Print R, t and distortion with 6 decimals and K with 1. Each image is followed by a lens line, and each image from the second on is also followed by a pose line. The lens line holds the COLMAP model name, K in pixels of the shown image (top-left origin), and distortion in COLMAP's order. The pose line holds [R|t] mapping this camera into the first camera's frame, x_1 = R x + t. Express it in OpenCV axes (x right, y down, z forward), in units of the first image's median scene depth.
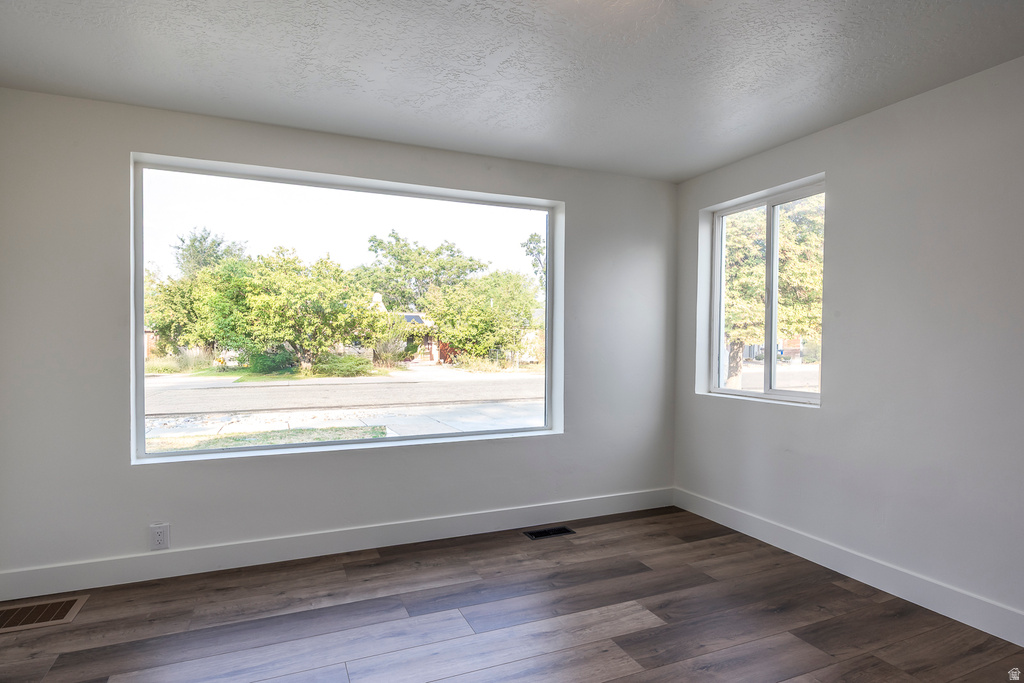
lens RADIAL K [[539.2, 0, 514.1], [0, 539.2, 346.3], [0, 0, 1]] dist [-0.003524, -0.001155]
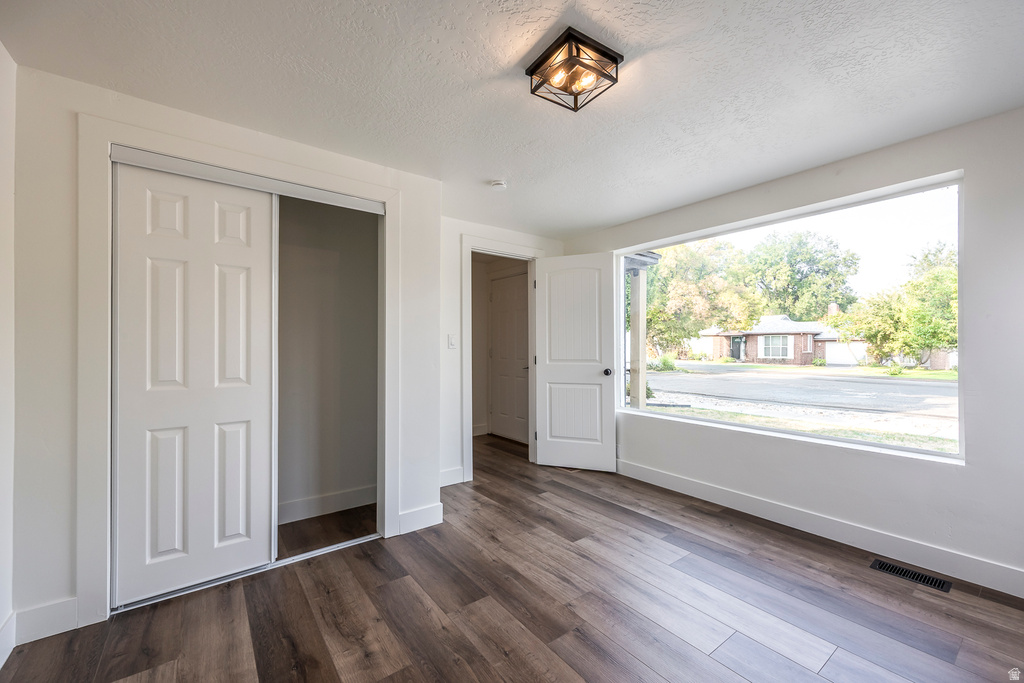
lens RADIAL K [[405.4, 0, 508.8], [0, 405.4, 340.9], [0, 0, 1]] dist [-0.000330, -0.000196]
pose [[0.236693, -0.018282, -0.971413, 0.607398], [-0.008250, 0.999749, -0.020825, -0.000250], [0.971550, 0.012943, 0.236483, 0.270462]]
